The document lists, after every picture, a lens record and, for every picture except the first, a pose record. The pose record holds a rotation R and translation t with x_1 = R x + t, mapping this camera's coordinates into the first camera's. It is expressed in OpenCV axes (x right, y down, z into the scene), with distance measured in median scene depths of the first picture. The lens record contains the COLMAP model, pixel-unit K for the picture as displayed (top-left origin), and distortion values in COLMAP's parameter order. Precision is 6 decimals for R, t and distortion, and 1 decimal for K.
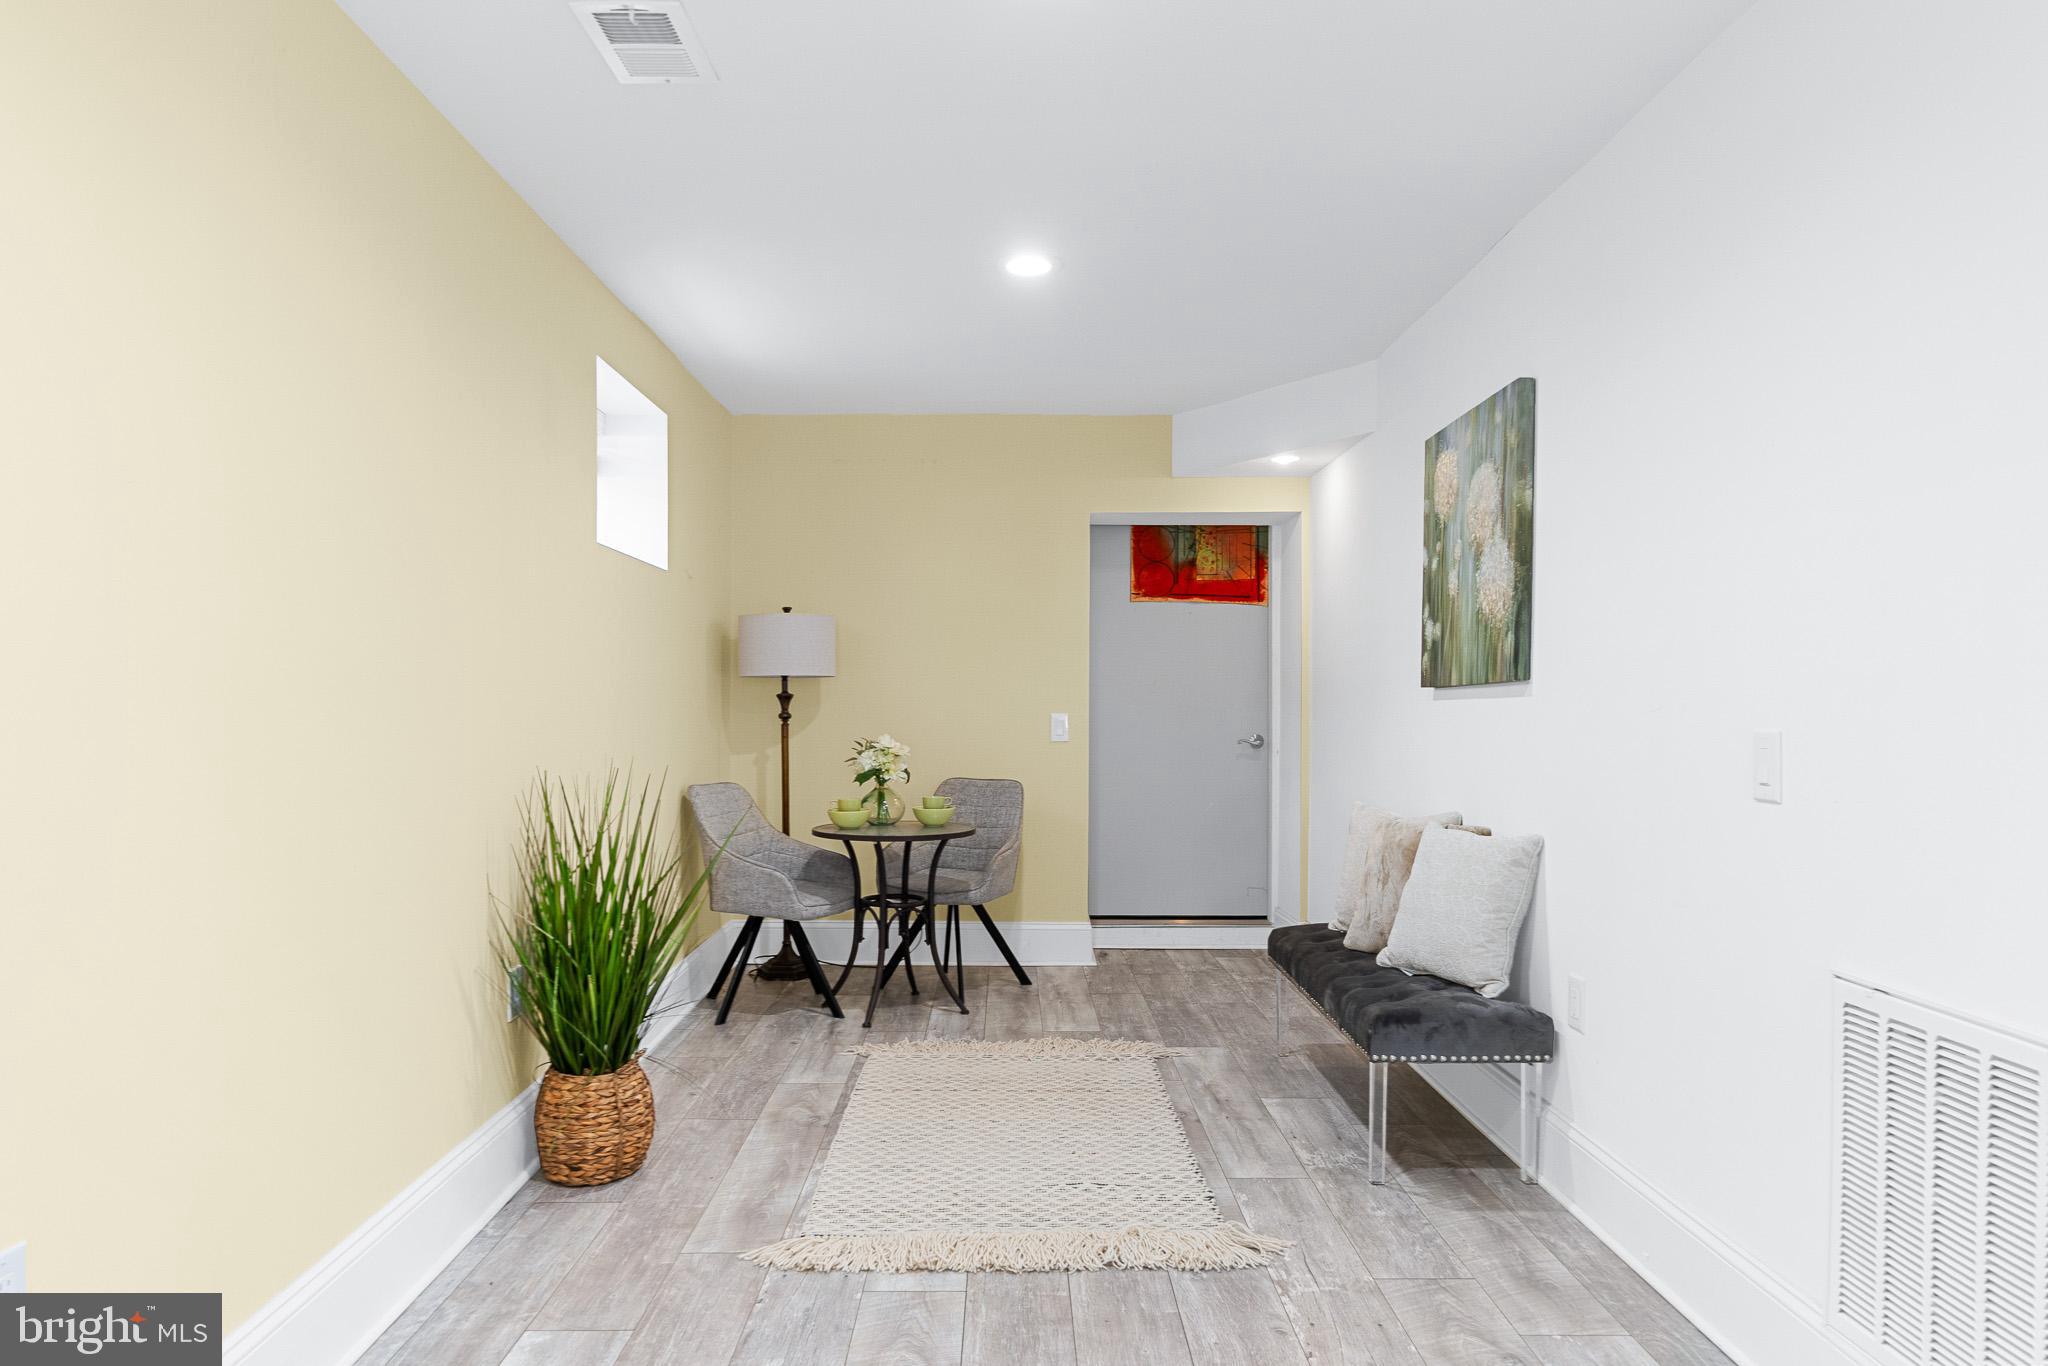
lens RADIAL K [[1336.1, 0, 1026.9], [0, 1336.1, 689.5], [0, 0, 1]] dist [0.003767, 0.000280]
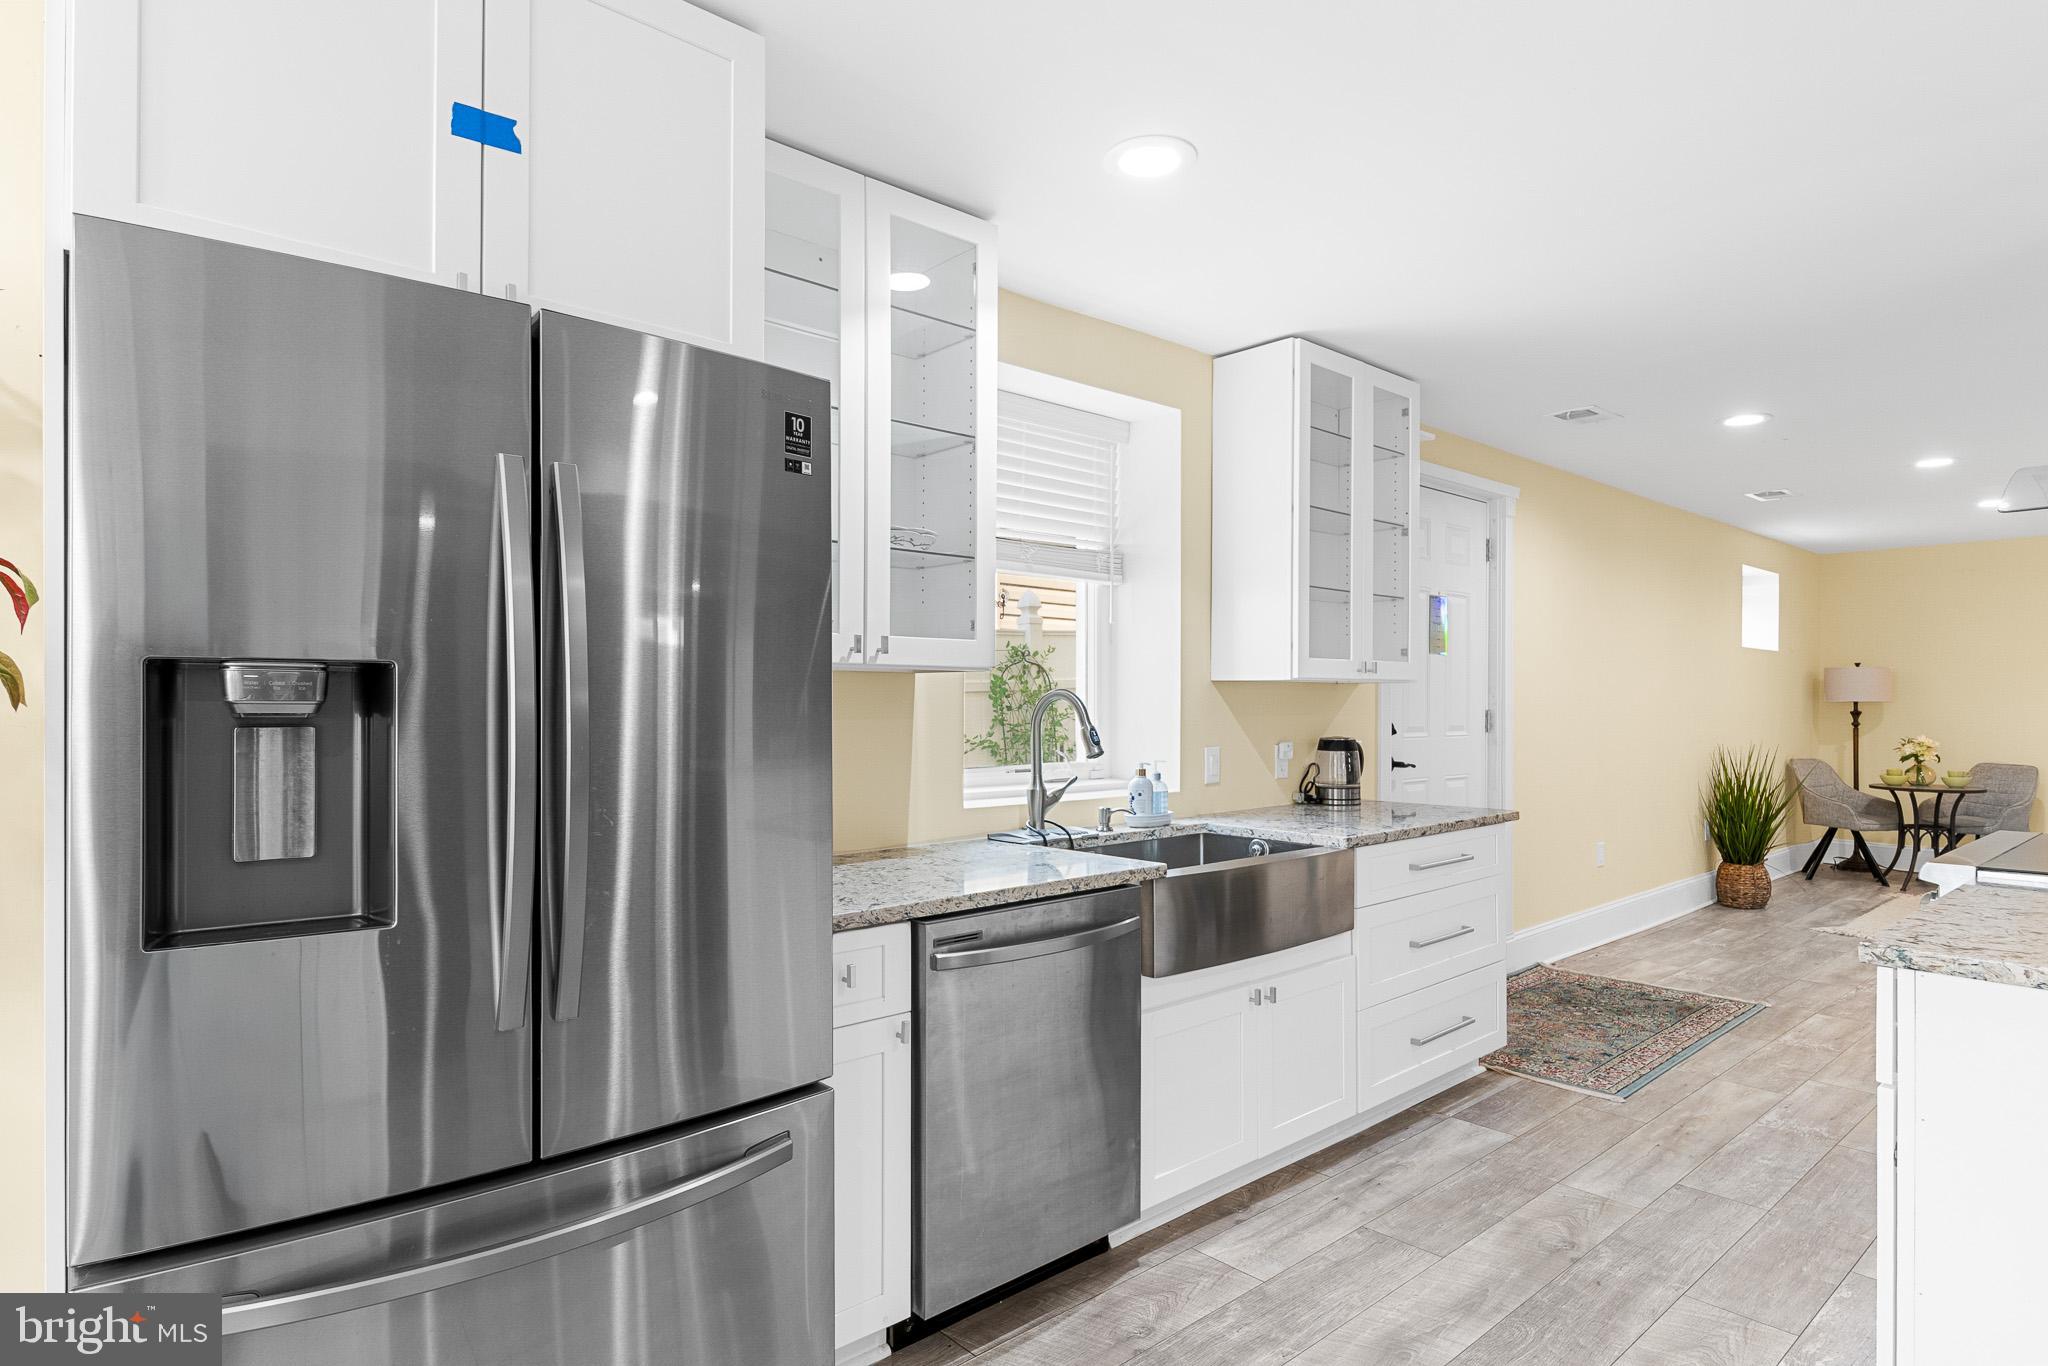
lens RADIAL K [[1054.7, 0, 1022.6], [0, 1054.7, 724.3], [0, 0, 1]] dist [-0.001449, 0.000236]
pose [[0.635314, 0.014661, -0.772115, 0.222772], [0.004879, 0.999724, 0.022997, -0.019545], [0.772239, -0.018377, 0.635066, -0.847076]]
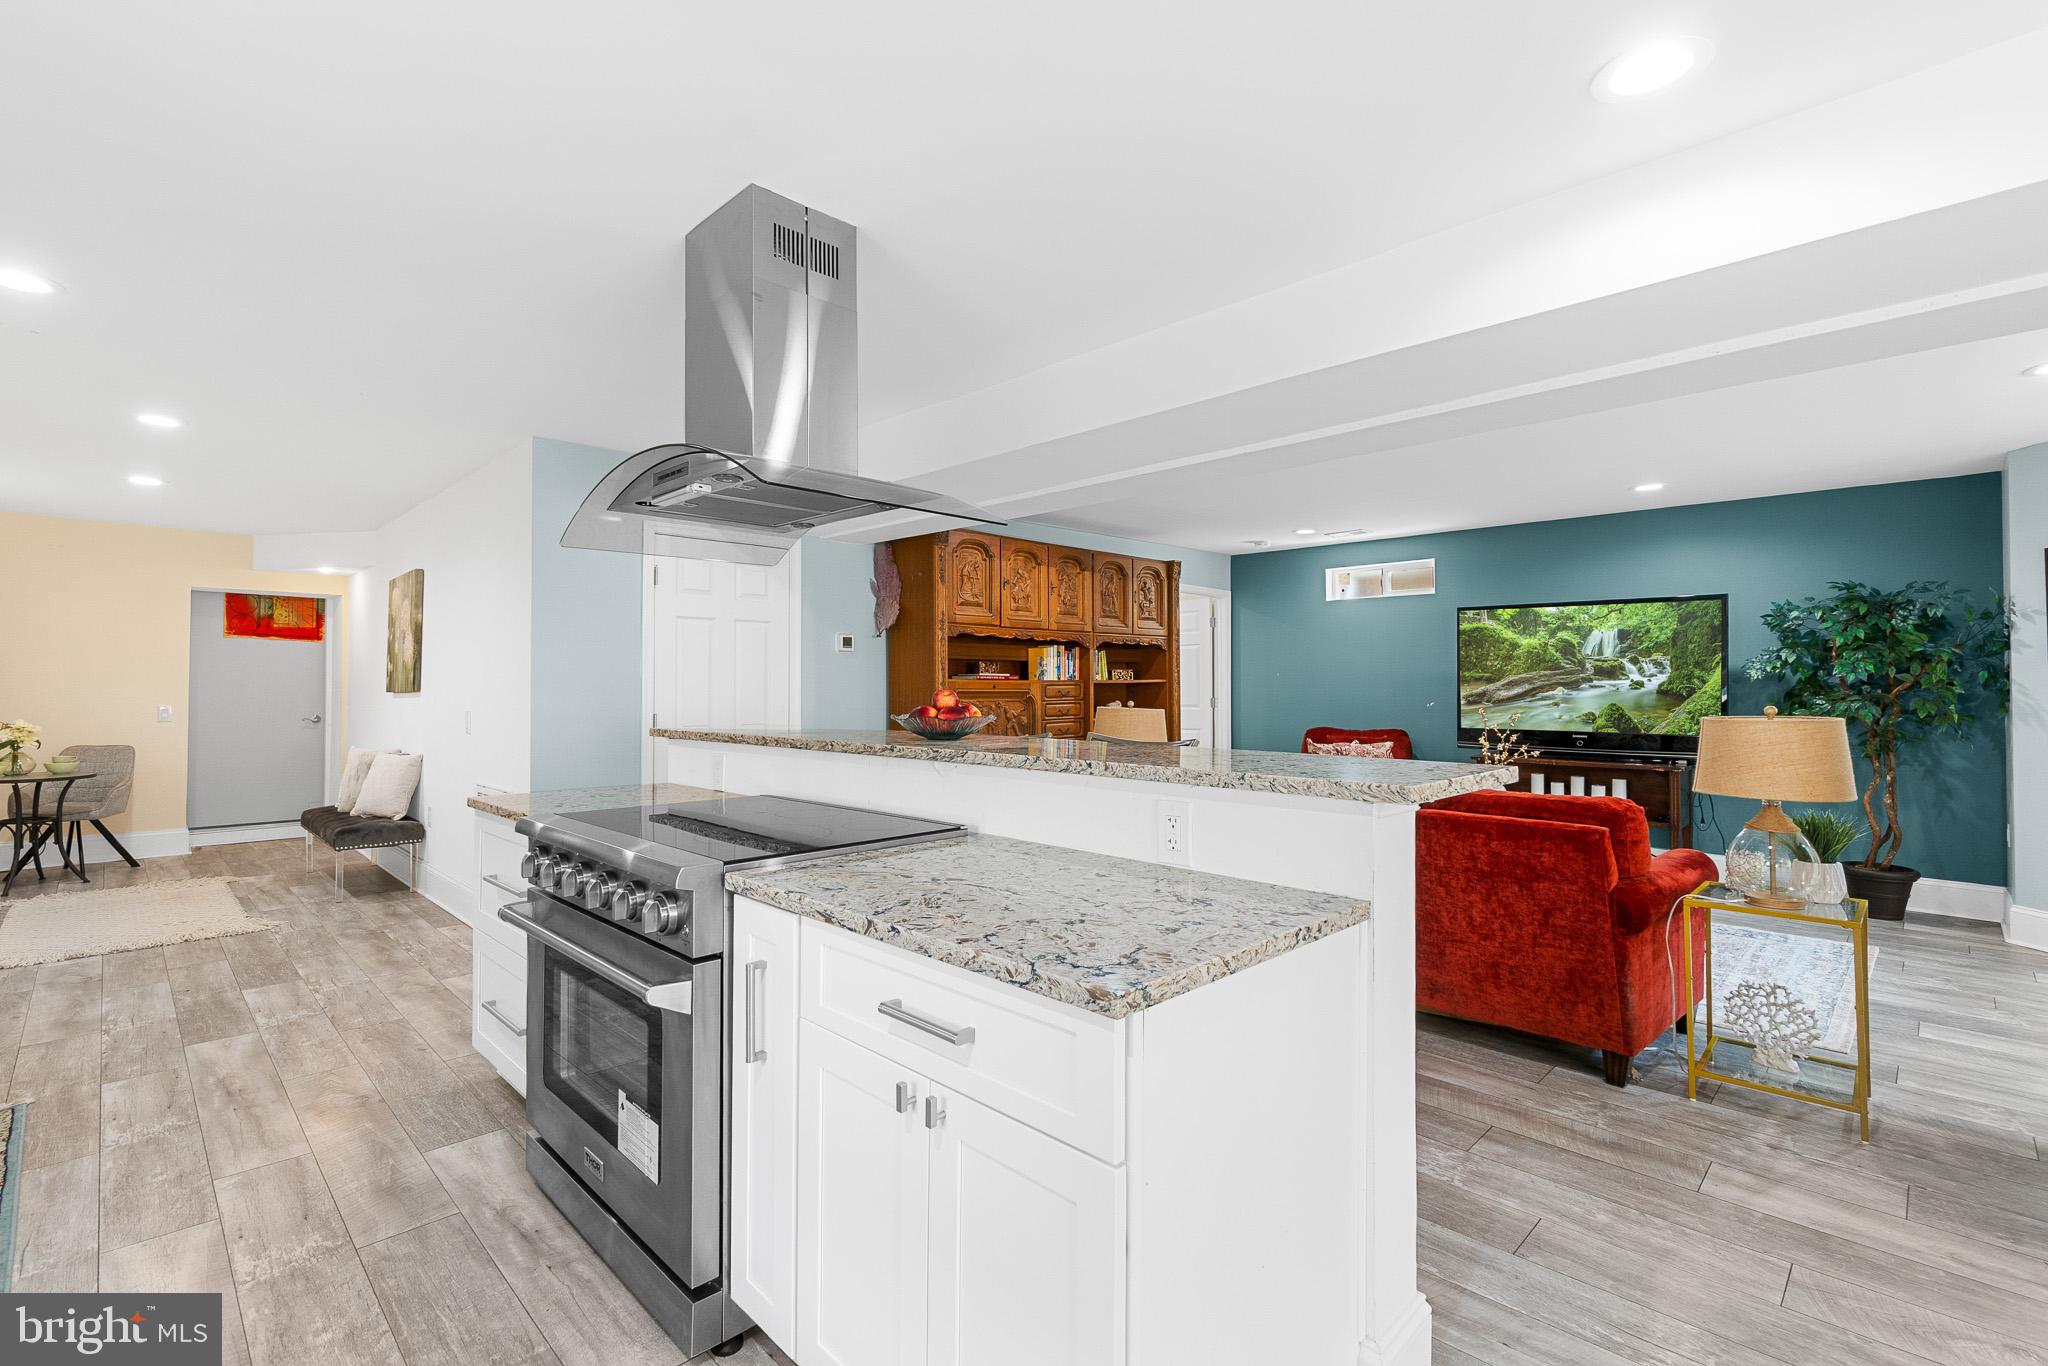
lens RADIAL K [[902.5, 0, 978.8], [0, 902.5, 677.1], [0, 0, 1]] dist [-0.000502, 0.001101]
pose [[0.729500, 0.011120, 0.683890, -0.007214], [-0.007565, 0.999938, -0.008190, -0.017898], [-0.683939, 0.000801, 0.729539, -0.608444]]
